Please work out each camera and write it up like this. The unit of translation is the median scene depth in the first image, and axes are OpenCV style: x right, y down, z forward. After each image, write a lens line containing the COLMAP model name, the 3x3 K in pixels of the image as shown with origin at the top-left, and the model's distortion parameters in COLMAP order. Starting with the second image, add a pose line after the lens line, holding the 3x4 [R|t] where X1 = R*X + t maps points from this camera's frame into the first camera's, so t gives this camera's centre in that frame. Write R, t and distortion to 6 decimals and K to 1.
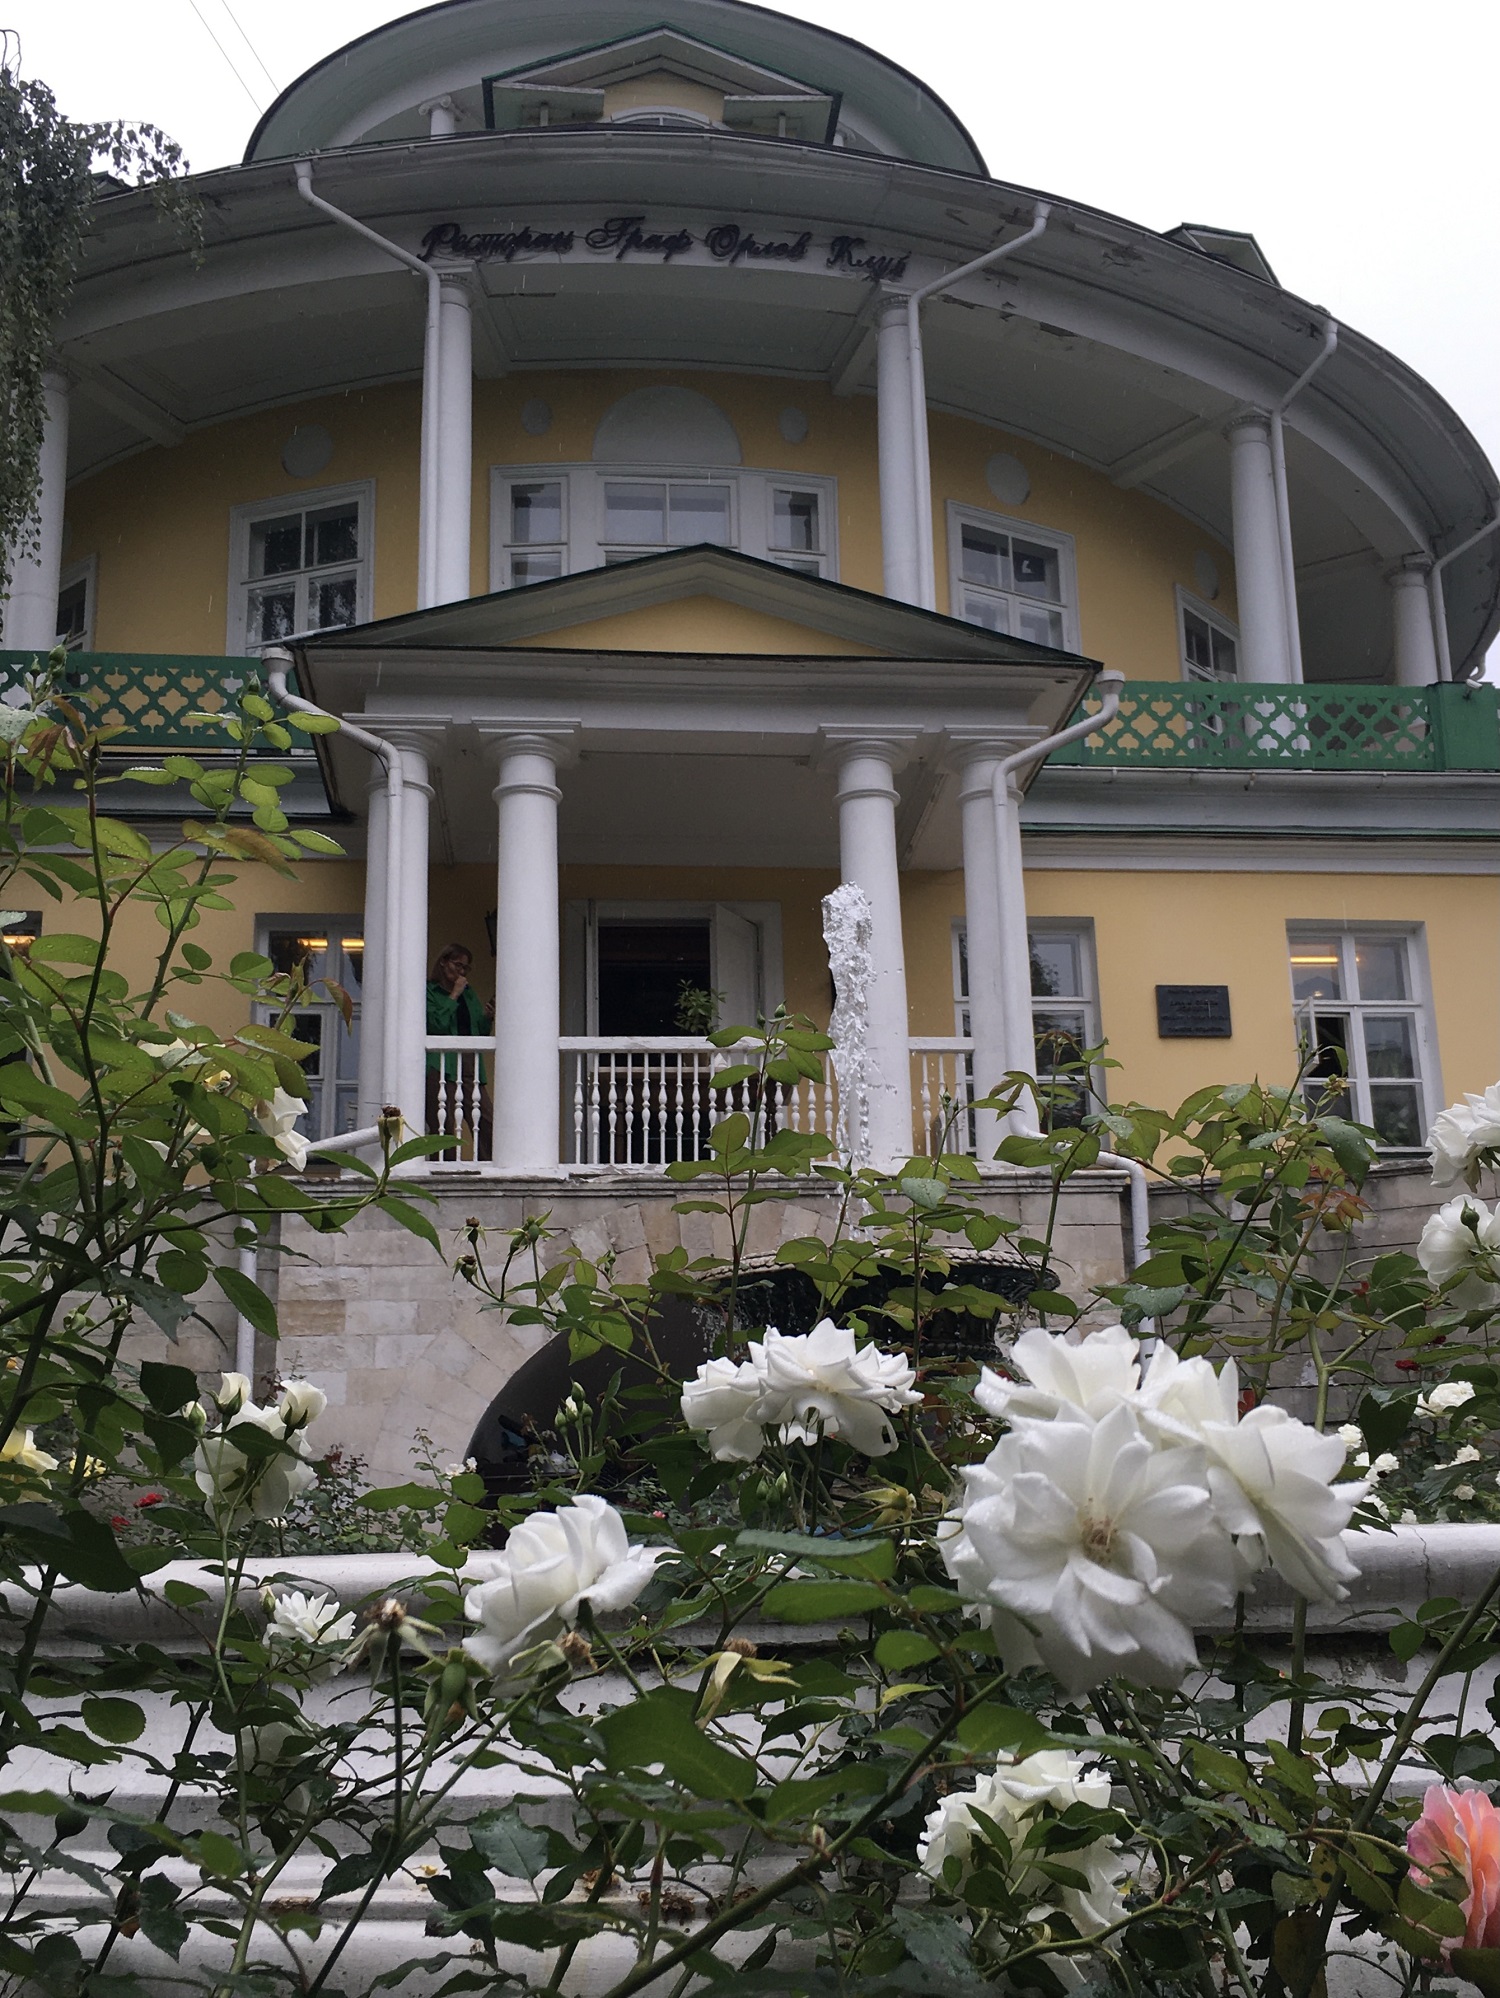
lens RADIAL K [[2042.5, 0, 750.0], [0, 2042.5, 999.0], [0, 0, 1]] dist [0.075288, -0.014664]
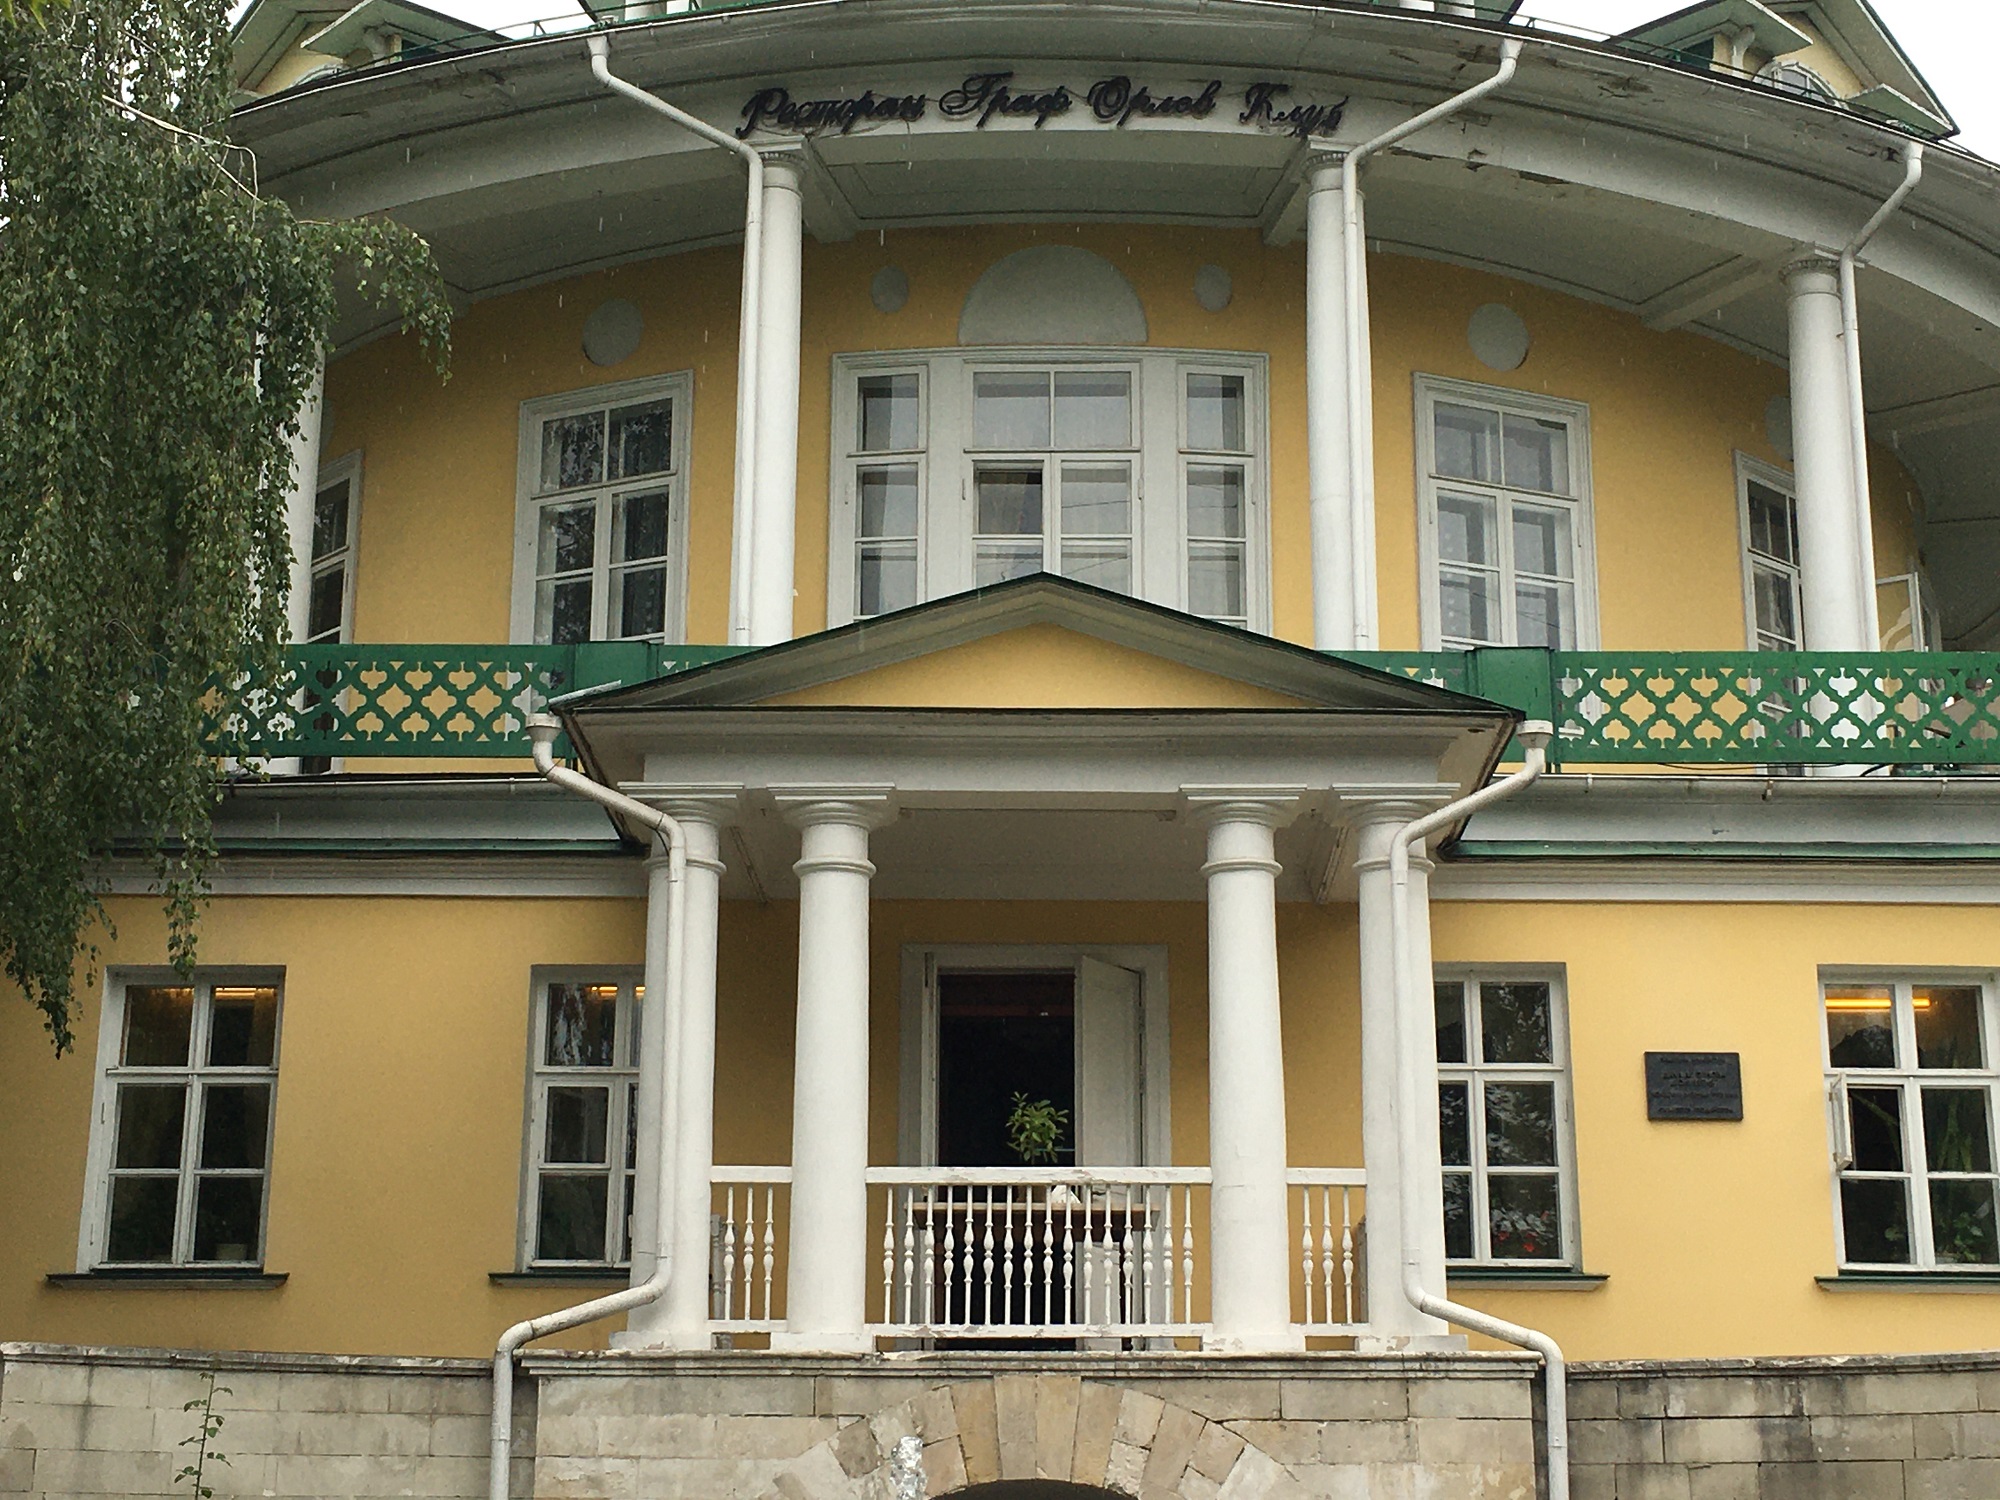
lens RADIAL K [[3013.0, 0, 997.3], [0, 3013.0, 697.8], [0, 0, 1]] dist [0.081887, 0.014132]
pose [[0.993499, -0.004985, -0.113735, 0.083890], [0.003531, 0.999909, -0.012982, -0.129569], [0.113789, 0.012496, 0.993426, -0.191614]]
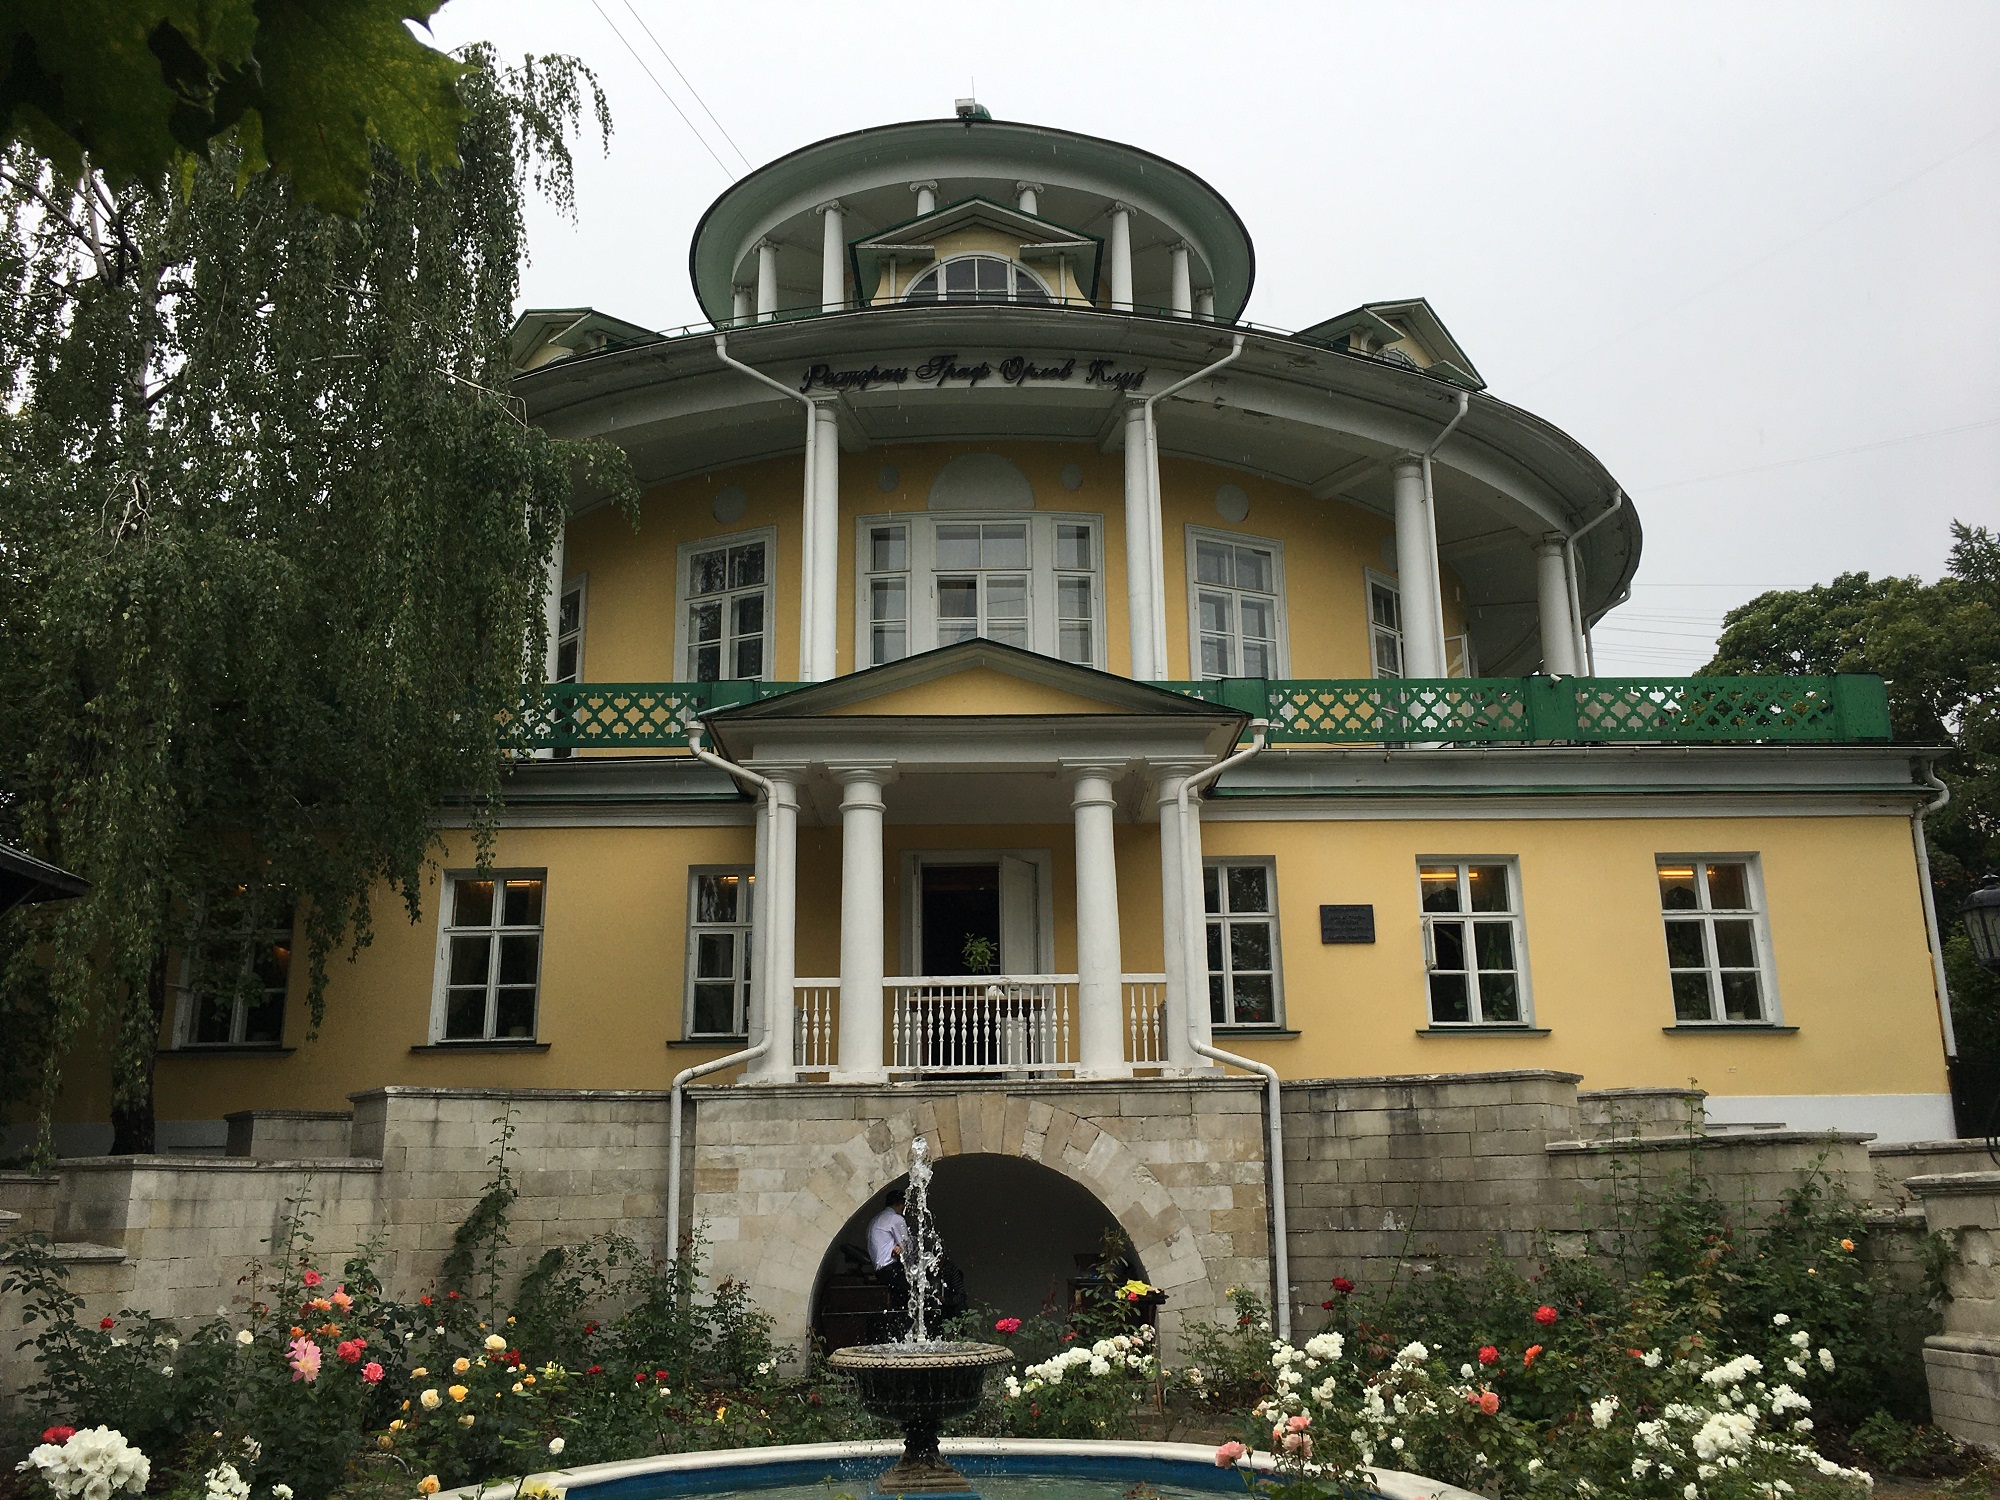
lens RADIAL K [[1695.2, 0, 997.7], [0, 1695.2, 717.7], [0, 0, 1]] dist [0.085797, 0.005479]
pose [[0.996355, -0.015916, -0.083802, 0.078199], [0.015241, 0.999846, -0.008685, -0.128715], [0.083927, 0.007376, 0.996445, -0.182436]]
